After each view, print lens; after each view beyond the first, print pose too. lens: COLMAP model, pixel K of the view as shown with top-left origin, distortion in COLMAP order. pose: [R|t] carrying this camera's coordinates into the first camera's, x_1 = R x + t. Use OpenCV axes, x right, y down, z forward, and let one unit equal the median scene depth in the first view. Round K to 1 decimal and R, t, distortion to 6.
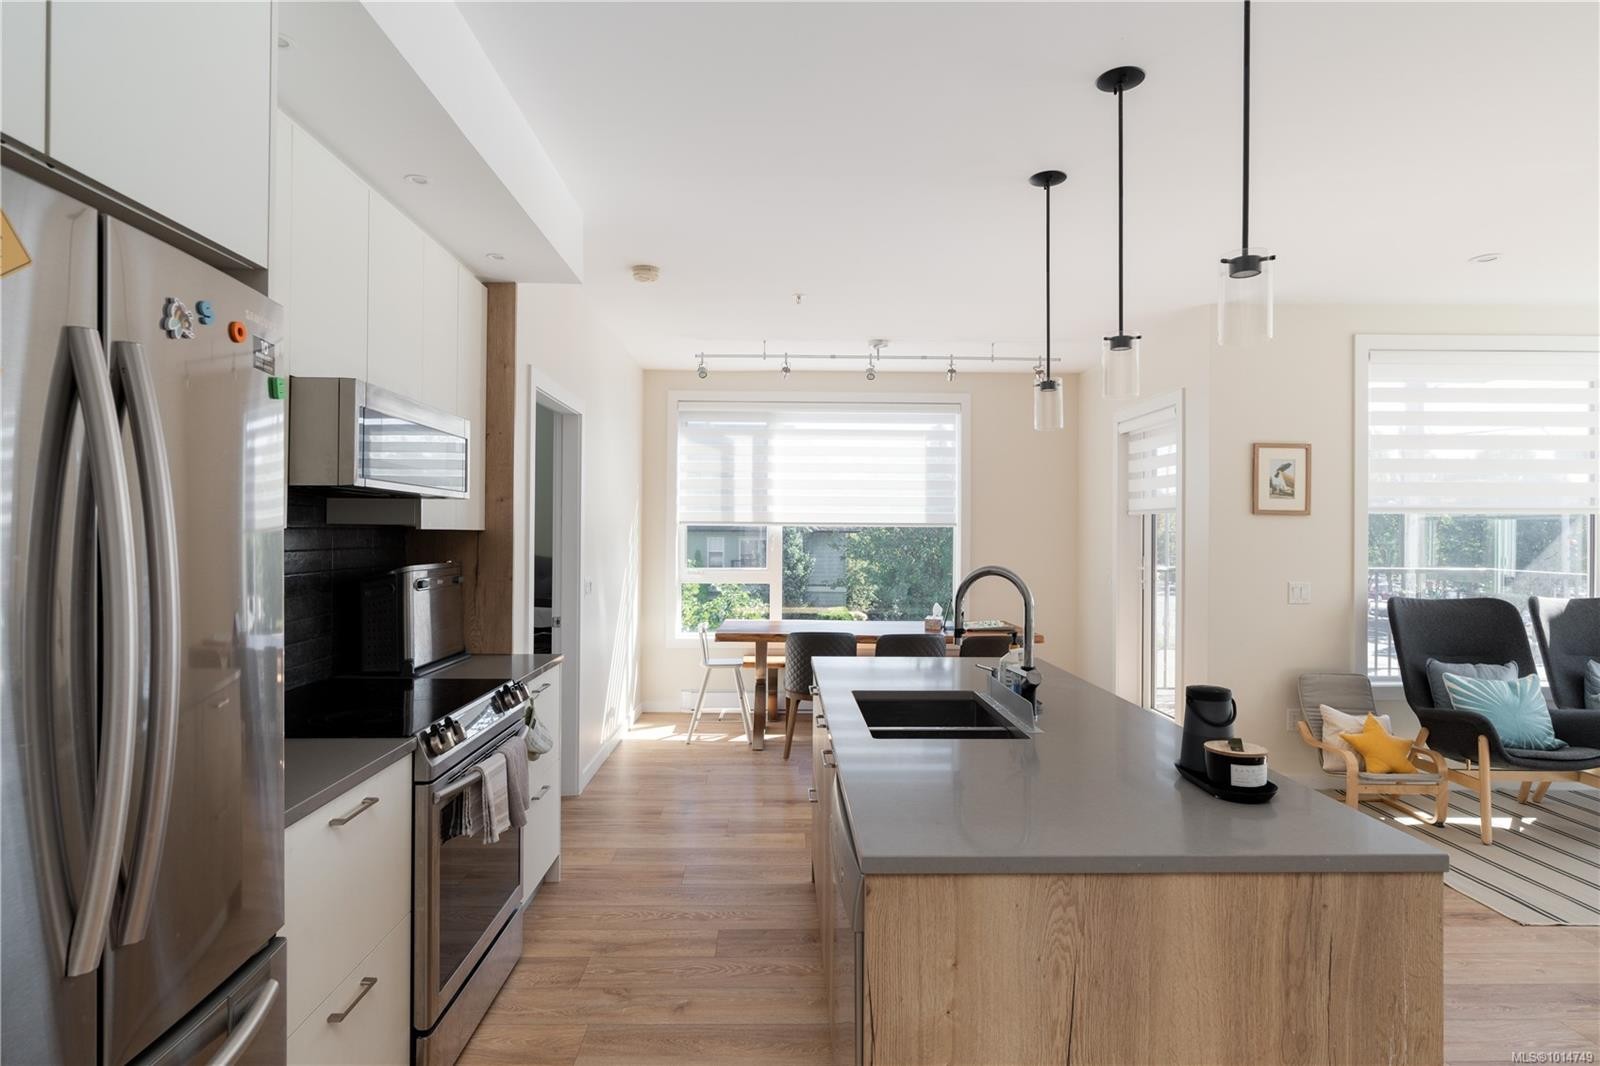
lens RADIAL K [[843.4, 0, 797.2], [0, 843.4, 530.1], [0, 0, 1]] dist [-0.001174, 0.001572]
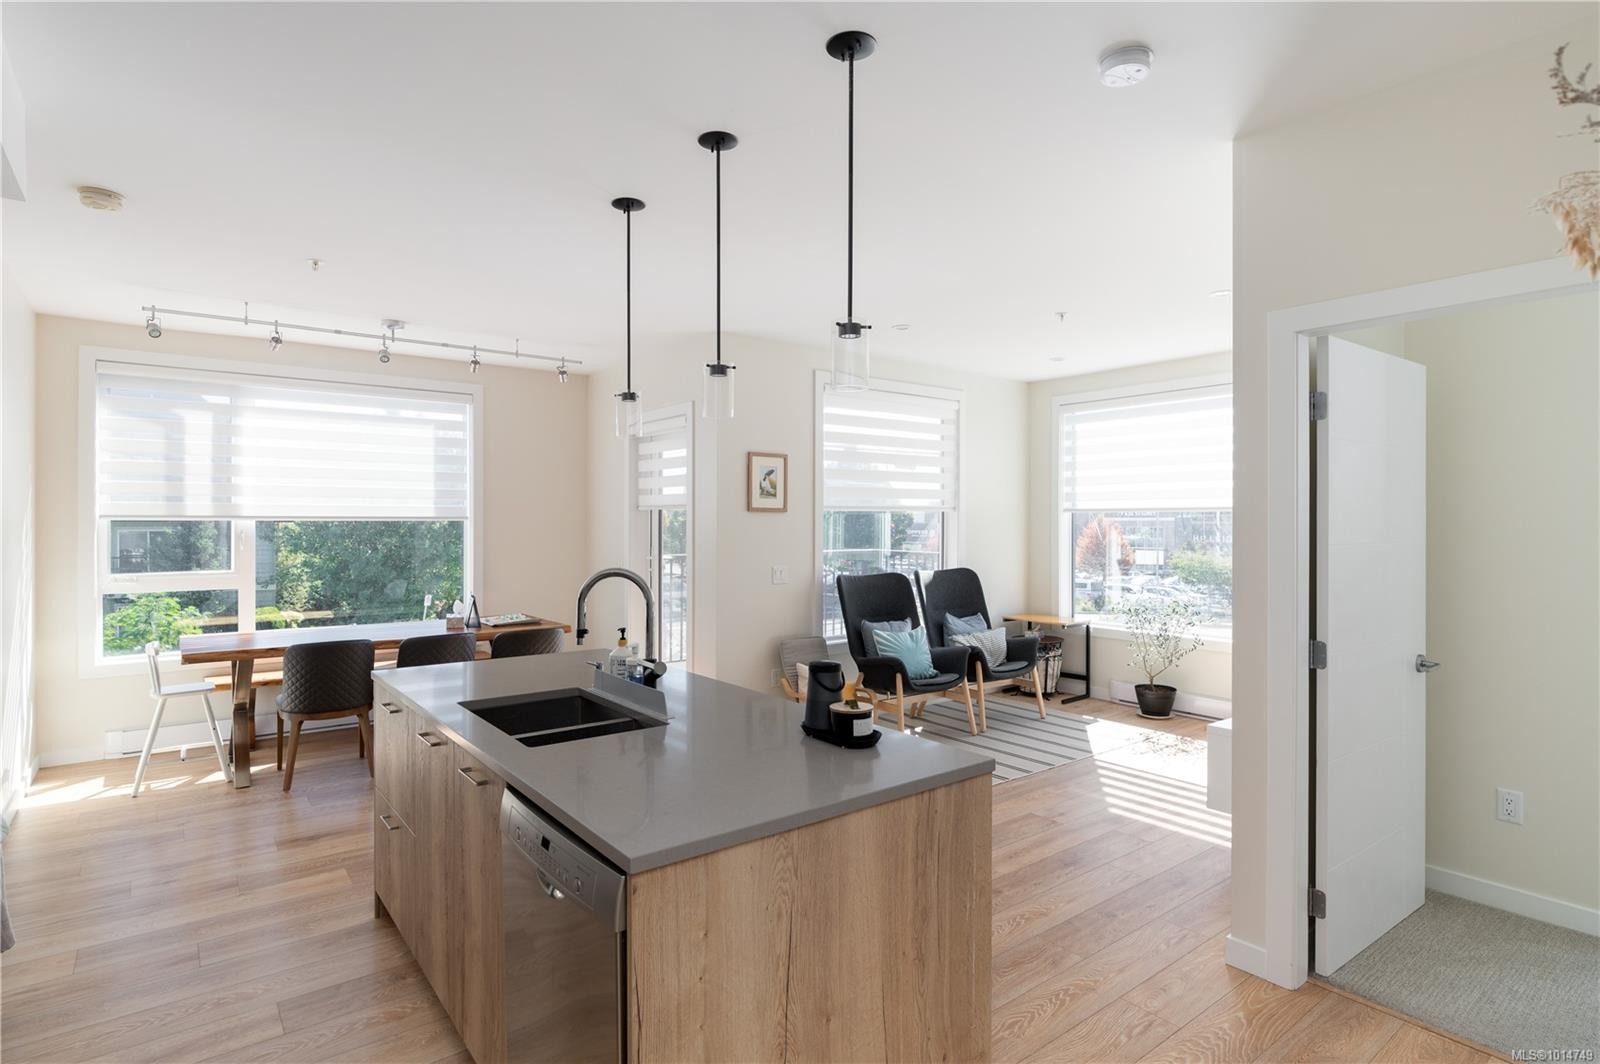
lens RADIAL K [[823.5, 0, 792.0], [0, 823.5, 524.3], [0, 0, 1]] dist [-0.003510, 0.001133]
pose [[0.806374, -0.007162, 0.591362, -0.104018], [0.001817, 0.999952, 0.009633, -0.011252], [-0.591403, -0.006694, 0.806348, 0.015727]]
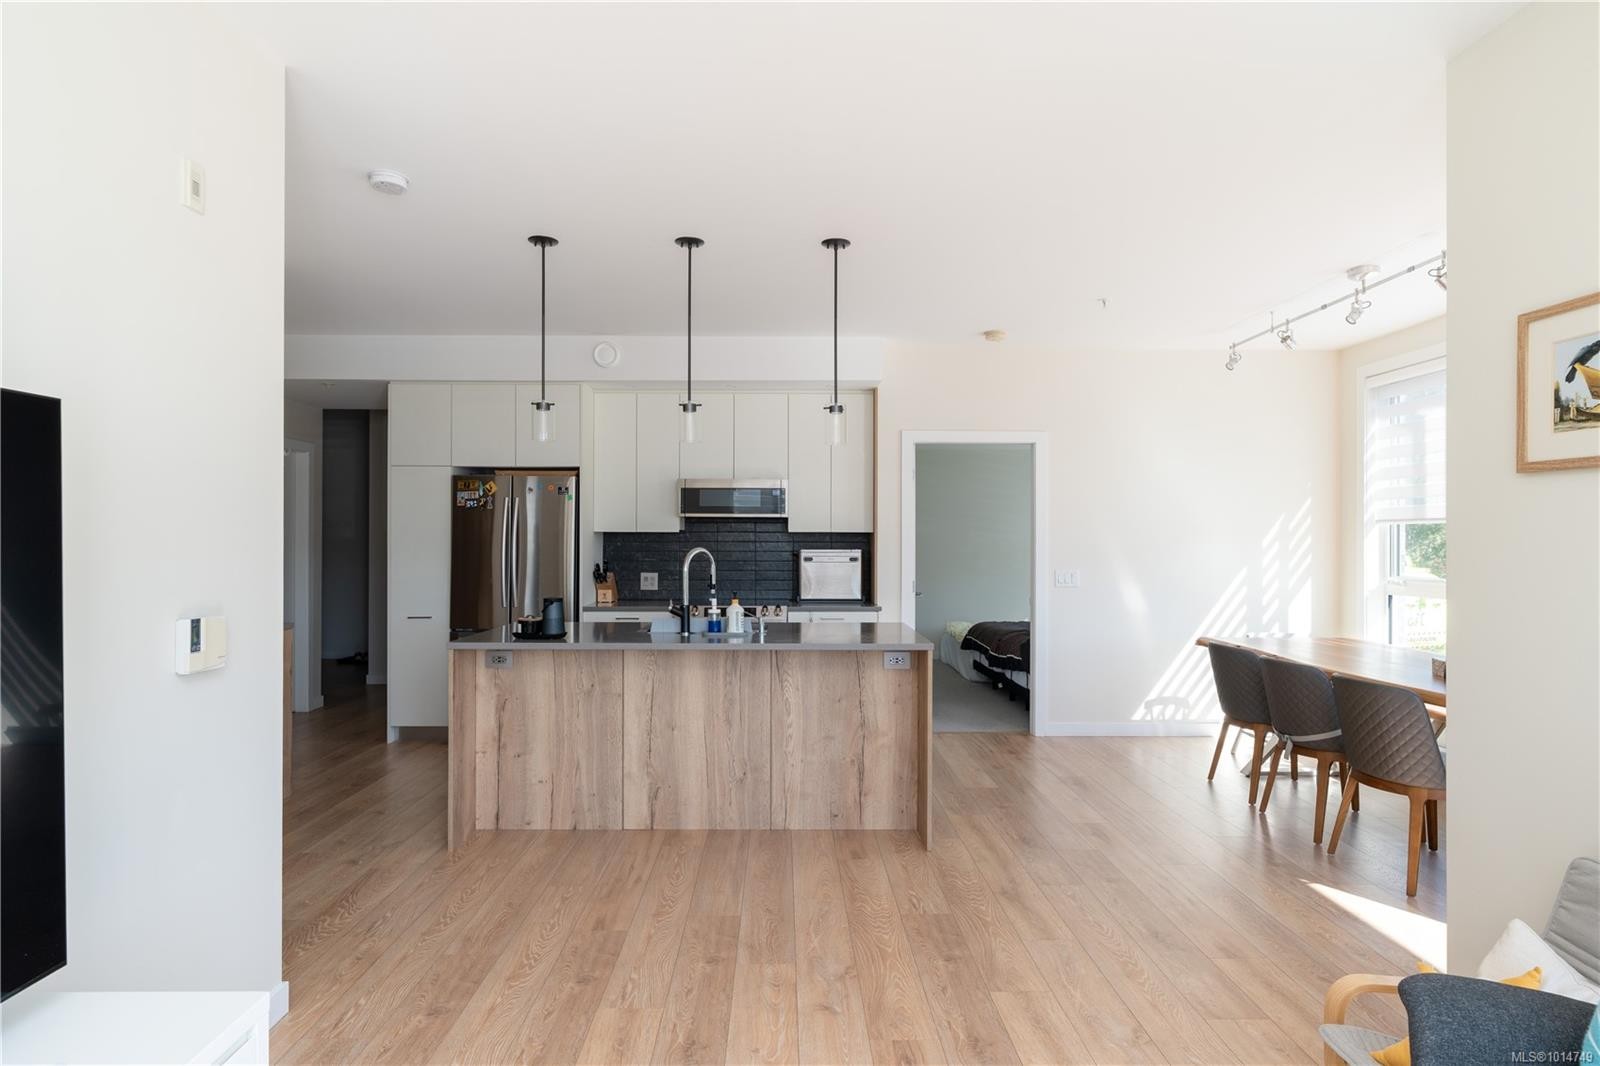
lens RADIAL K [[833.1, 0, 790.2], [0, 833.1, 536.4], [0, 0, 1]] dist [-0.001880, 0.000413]
pose [[-0.009635, -0.010342, -0.999900, 0.990912], [0.002437, 0.999943, -0.010365, 0.018884], [0.999951, -0.002537, -0.009609, 0.612423]]
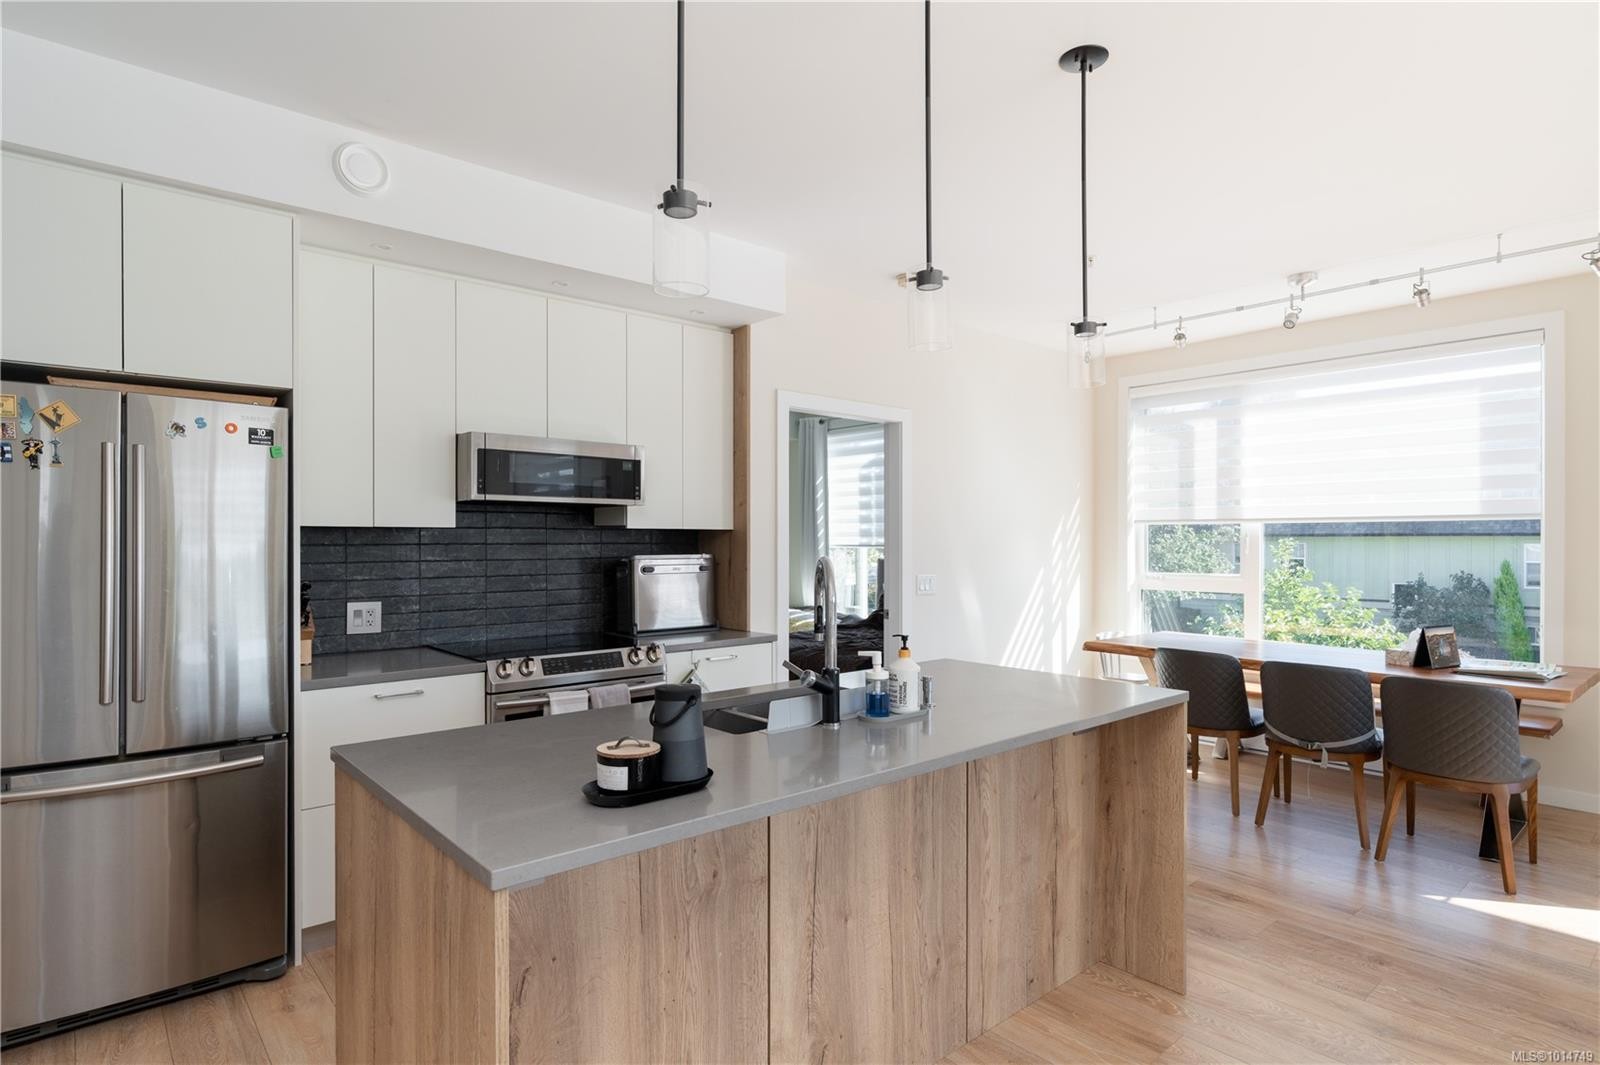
lens RADIAL K [[846.4, 0, 787.2], [0, 846.4, 543.8], [0, 0, 1]] dist [-0.004409, 0.002293]
pose [[0.636579, -0.003089, -0.771206, 0.463794], [0.007956, 0.999965, 0.002561, 0.013269], [0.771171, -0.007766, 0.636581, 0.194069]]
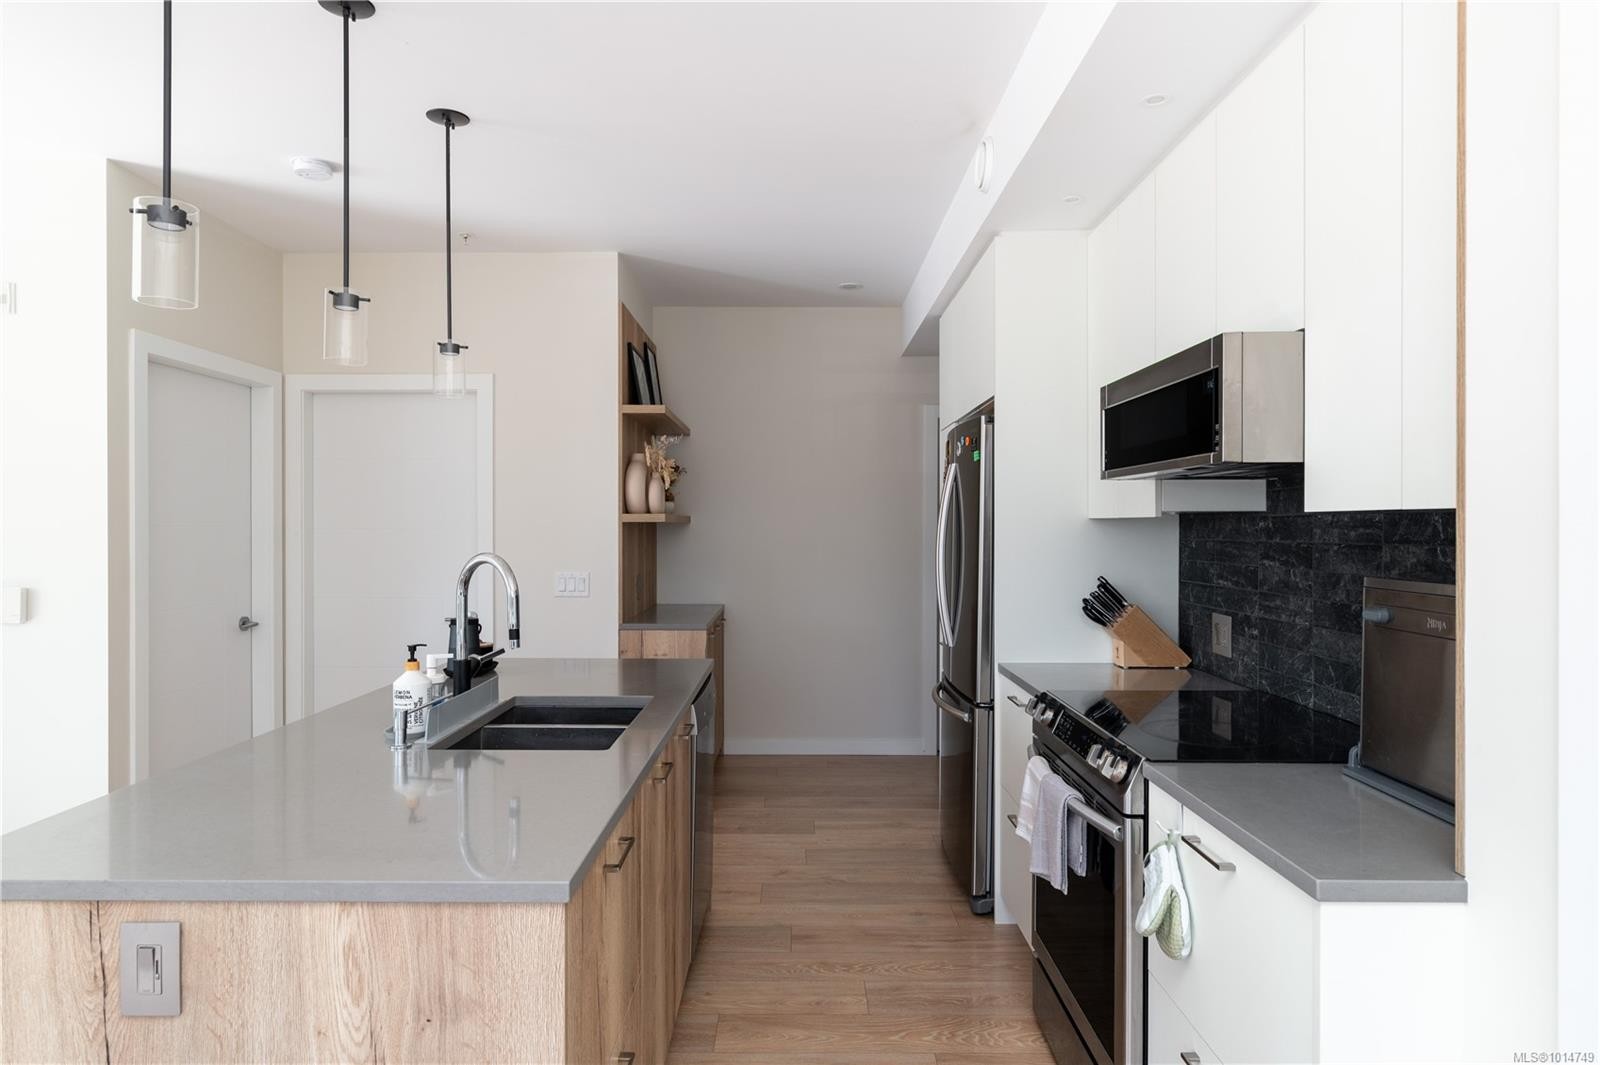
lens RADIAL K [[940.6, 0, 800.0], [0, 940.6, 532.5], [0, 0, 1]] dist [-0.000782, -0.000957]
pose [[-0.999716, -0.006649, 0.022903, -0.062032], [-0.006618, 0.999977, 0.001444, 0.008814], [-0.022912, 0.001292, -0.999737, 1.007498]]
